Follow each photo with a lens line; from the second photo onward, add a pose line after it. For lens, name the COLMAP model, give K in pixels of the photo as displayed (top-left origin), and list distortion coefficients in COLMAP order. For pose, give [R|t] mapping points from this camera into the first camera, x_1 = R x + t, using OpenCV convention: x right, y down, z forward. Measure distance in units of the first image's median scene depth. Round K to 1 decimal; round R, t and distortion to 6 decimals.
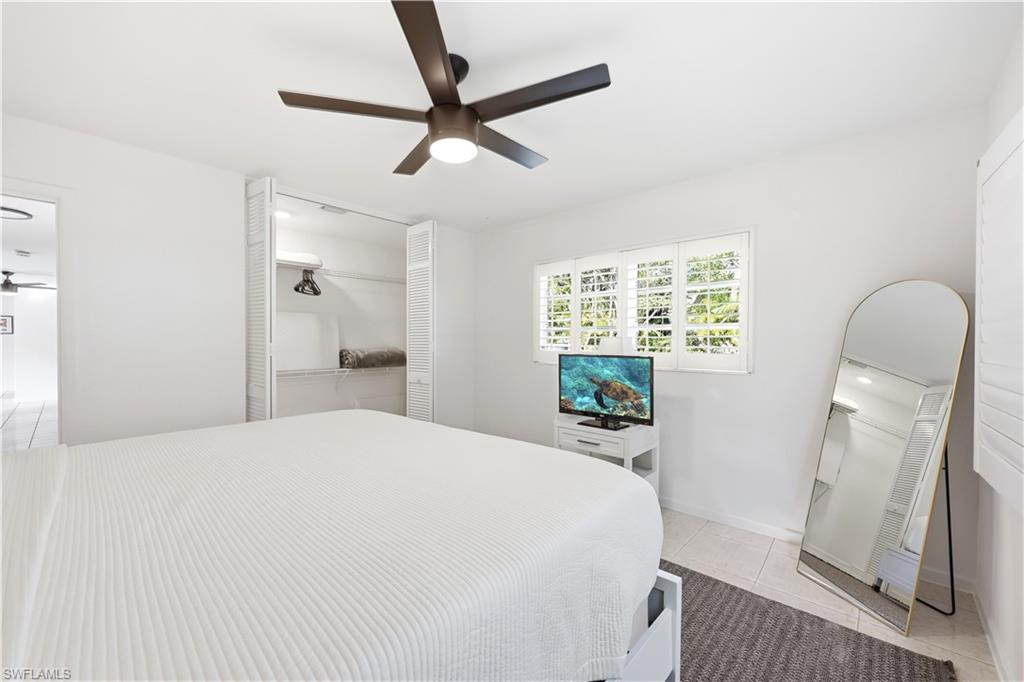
lens RADIAL K [[420.2, 0, 512.0], [0, 420.2, 341.0], [0, 0, 1]] dist [-0.000615, -0.000125]
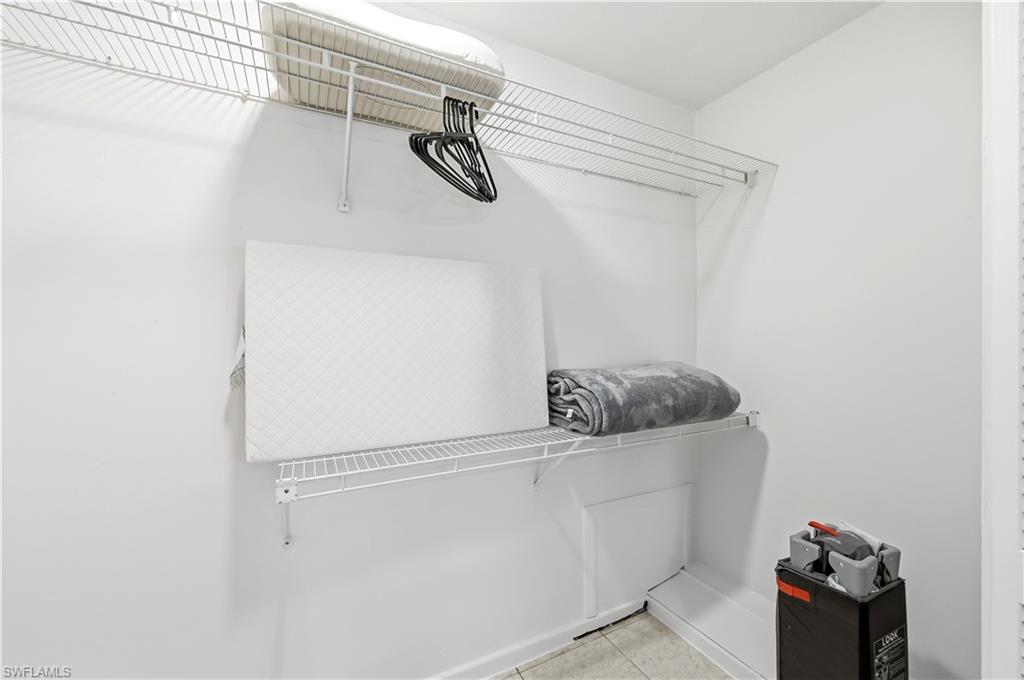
lens RADIAL K [[420.2, 0, 512.0], [0, 420.2, 340.0], [0, 0, 1]] dist [-0.000615, -0.000125]
pose [[0.935095, -0.002335, -0.354390, -0.318943], [-0.000493, 0.999969, -0.007891, -0.002586], [0.354397, 0.007553, 0.935064, 0.676112]]
